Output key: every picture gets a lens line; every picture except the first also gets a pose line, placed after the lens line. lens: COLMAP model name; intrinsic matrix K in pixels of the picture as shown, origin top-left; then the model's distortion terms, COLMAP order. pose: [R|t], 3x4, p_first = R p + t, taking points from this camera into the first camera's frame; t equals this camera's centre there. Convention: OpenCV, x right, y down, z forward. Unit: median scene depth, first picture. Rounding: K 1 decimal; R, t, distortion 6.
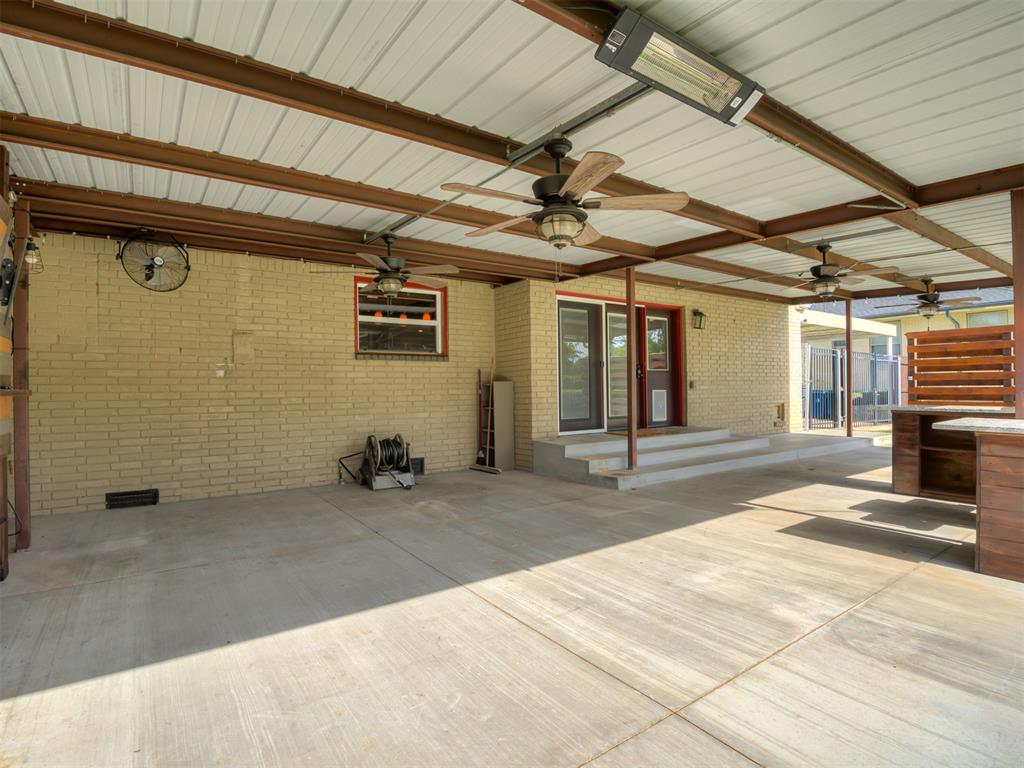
lens RADIAL K [[516.8, 0, 511.9], [0, 516.8, 384.0], [0, 0, 1]] dist [-0.002105, 0.000381]
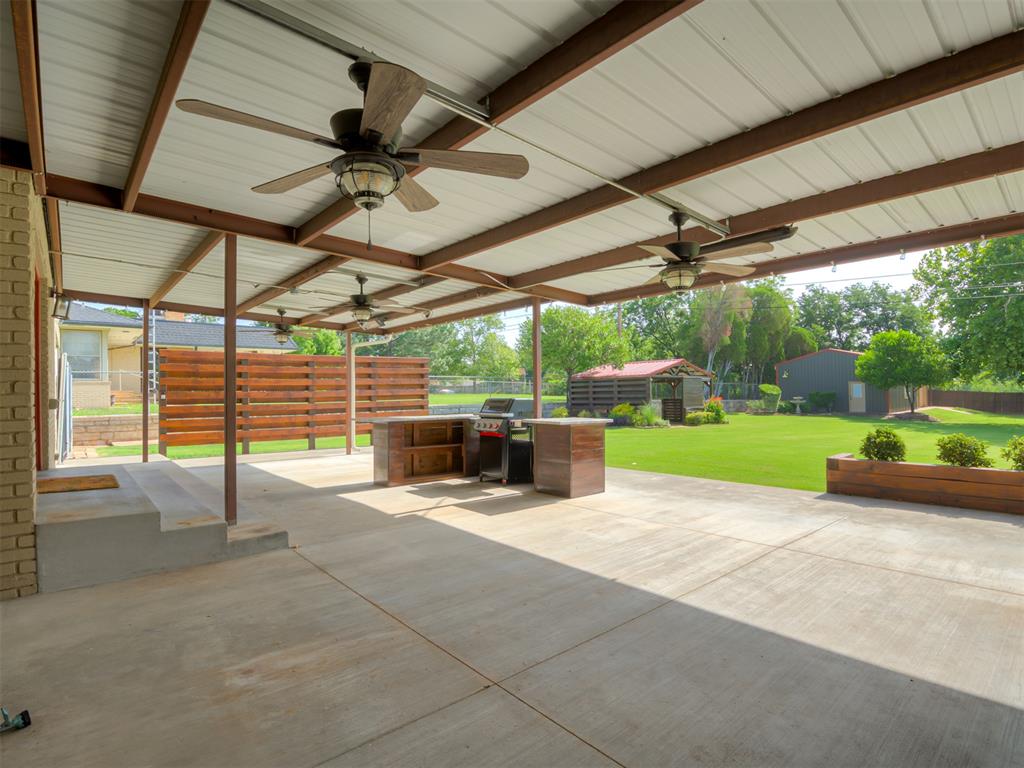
lens RADIAL K [[516.8, 0, 514.8], [0, 516.8, 390.9], [0, 0, 1]] dist [-0.002105, 0.000381]
pose [[-0.100525, 0.020615, 0.994721, -1.176773], [-0.000117, 0.999785, -0.020731, -0.018076], [-0.994935, -0.002200, -0.100501, 1.492590]]
